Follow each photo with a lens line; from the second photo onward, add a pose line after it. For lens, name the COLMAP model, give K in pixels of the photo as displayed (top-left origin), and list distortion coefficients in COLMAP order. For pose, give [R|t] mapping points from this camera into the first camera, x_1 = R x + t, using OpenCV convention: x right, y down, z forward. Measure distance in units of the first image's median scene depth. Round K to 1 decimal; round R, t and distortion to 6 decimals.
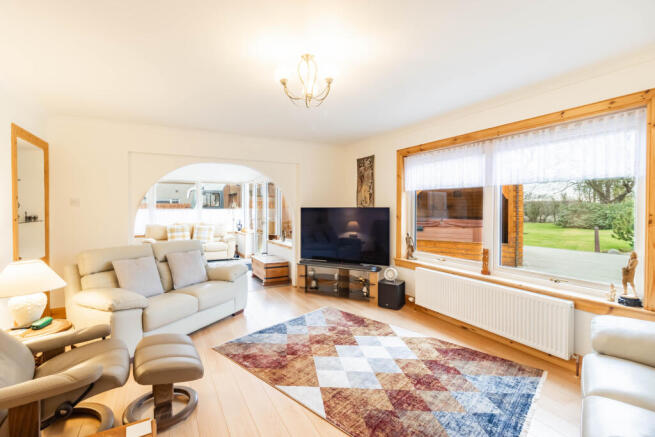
lens RADIAL K [[300.9, 0, 327.1], [0, 300.9, 215.1], [0, 0, 1]] dist [-0.001109, -0.000105]
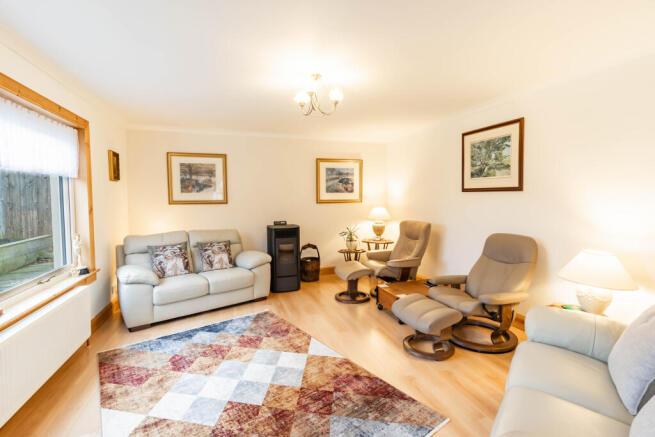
lens RADIAL K [[300.9, 0, 327.3], [0, 300.9, 215.3], [0, 0, 1]] dist [-0.001109, -0.000105]
pose [[-0.979683, -0.002959, 0.200530, -0.288581], [0.016593, 0.995267, 0.095747, -0.056030], [-0.199864, 0.097129, -0.974998, 1.816437]]
